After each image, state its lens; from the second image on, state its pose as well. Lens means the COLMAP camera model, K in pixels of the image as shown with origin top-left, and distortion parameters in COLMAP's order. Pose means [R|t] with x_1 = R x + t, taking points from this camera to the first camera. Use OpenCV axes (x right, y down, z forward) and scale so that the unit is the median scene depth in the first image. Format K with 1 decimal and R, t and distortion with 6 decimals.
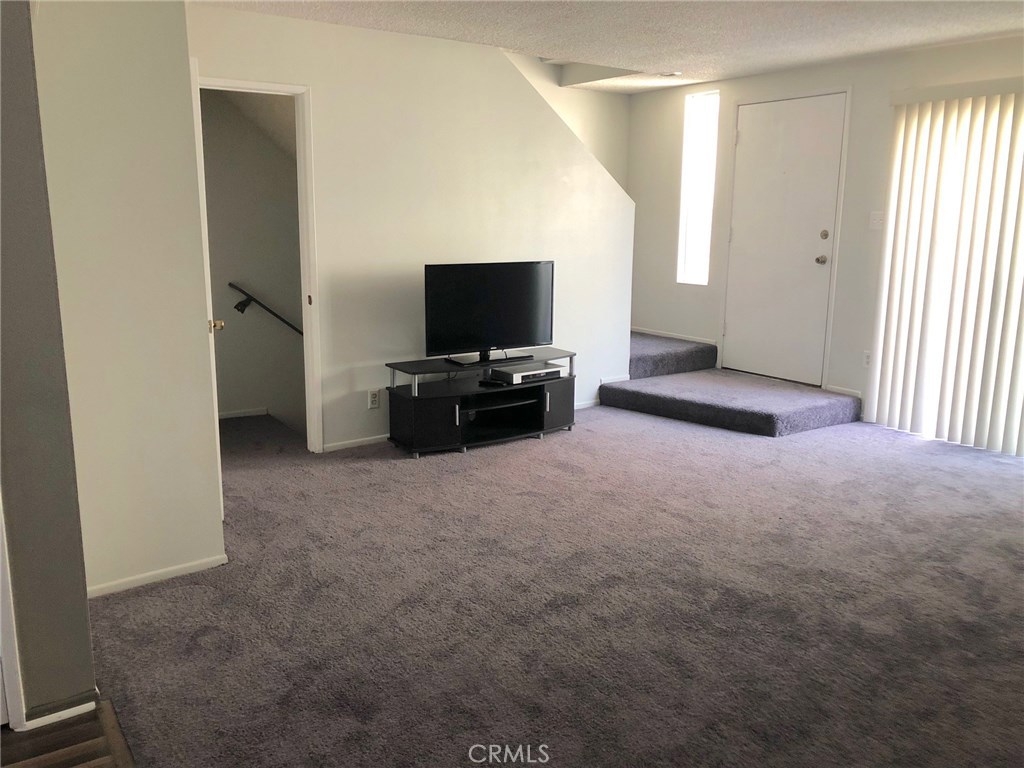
lens RADIAL K [[822.0, 0, 506.7], [0, 822.0, 377.7], [0, 0, 1]] dist [0.028852, -0.014383]
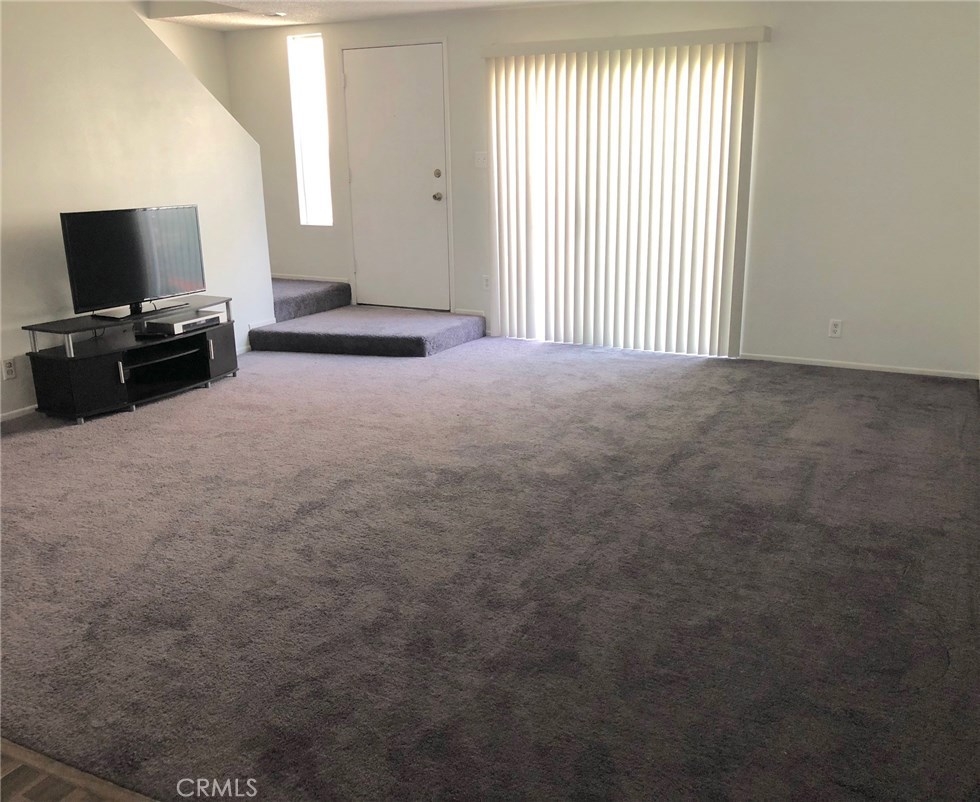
lens RADIAL K [[908.3, 0, 494.0], [0, 908.3, 403.6], [0, 0, 1]] dist [0.026294, 0.000000]
pose [[0.868298, -0.141562, 0.475414, -0.211585], [0.112291, 0.989629, 0.089589, 0.039056], [-0.483166, -0.024405, 0.875189, -0.142051]]
